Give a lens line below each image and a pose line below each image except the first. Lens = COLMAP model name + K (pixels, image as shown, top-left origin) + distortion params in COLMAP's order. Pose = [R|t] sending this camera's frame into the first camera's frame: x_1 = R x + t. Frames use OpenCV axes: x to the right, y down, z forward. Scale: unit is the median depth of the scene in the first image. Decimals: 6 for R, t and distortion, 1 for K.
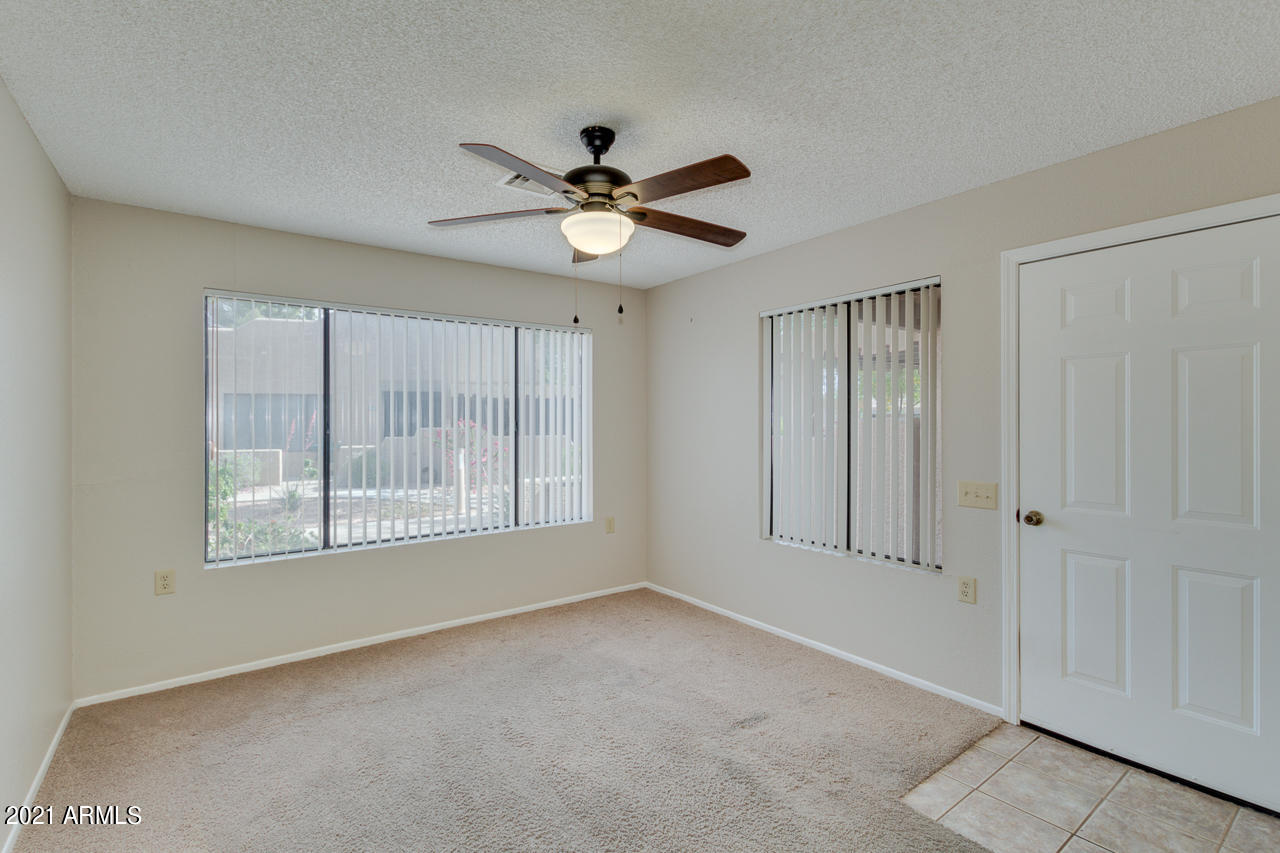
lens RADIAL K [[587.9, 0, 650.8], [0, 587.9, 421.0], [0, 0, 1]] dist [0.005310, -0.000237]
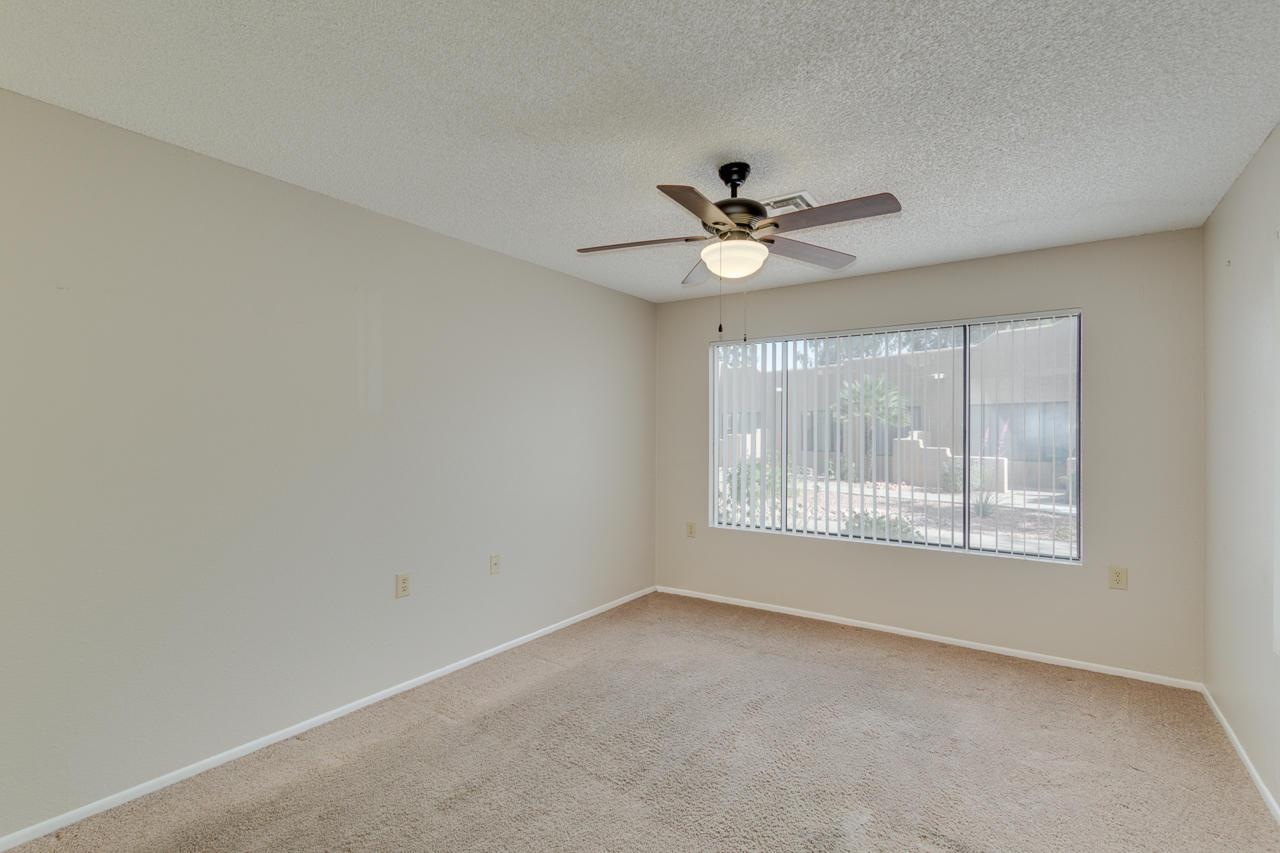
lens RADIAL K [[587.9, 0, 651.6], [0, 587.9, 434.7], [0, 0, 1]] dist [0.005310, -0.000237]
pose [[0.328609, 0.010276, -0.944410, 0.730091], [-0.003222, 0.999947, 0.009759, -0.005215], [0.944461, -0.000164, 0.328624, 0.405956]]
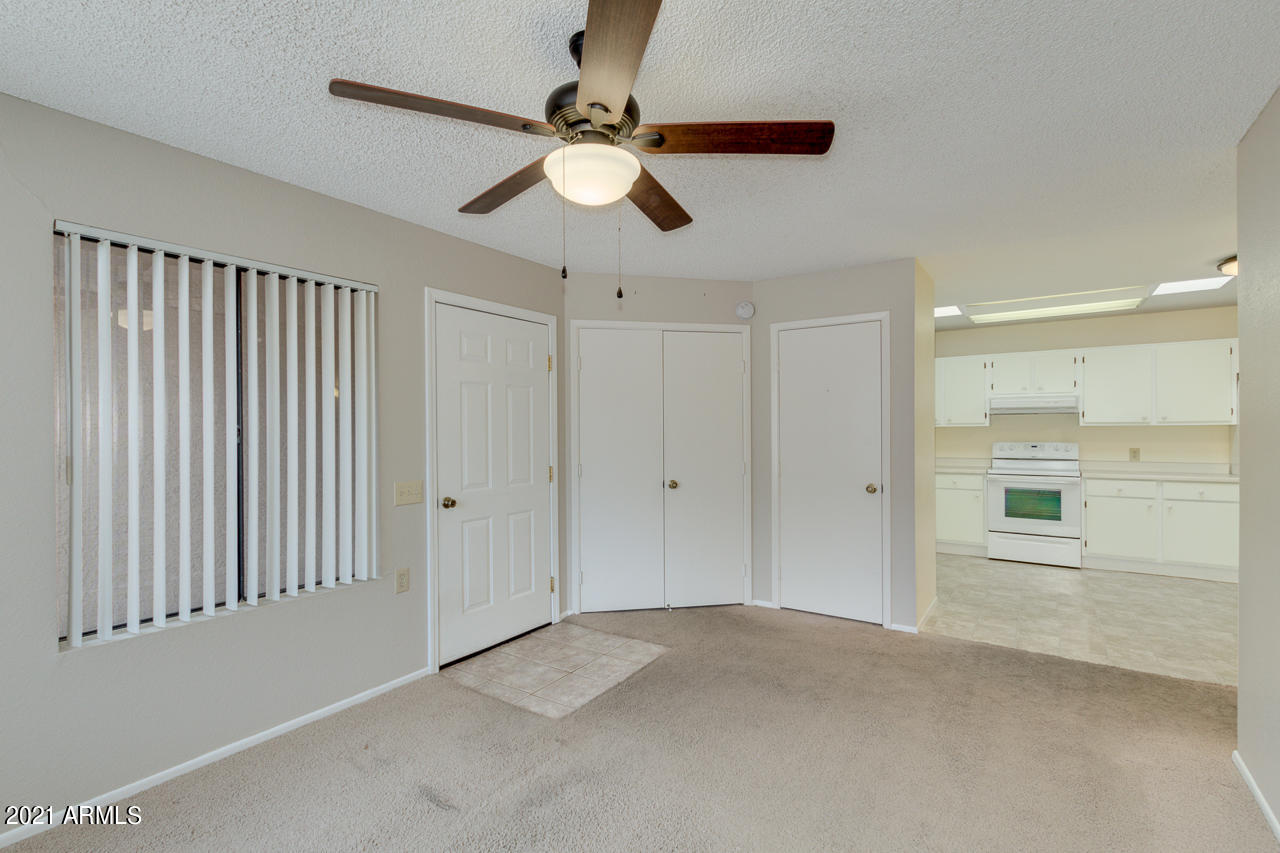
lens RADIAL K [[587.9, 0, 639.7], [0, 587.9, 426.8], [0, 0, 1]] dist [0.005310, -0.000237]
pose [[-0.312031, 0.006139, 0.950052, -0.679001], [0.000590, 0.999980, -0.006267, 0.006991], [-0.950072, -0.001395, -0.312028, 0.964200]]
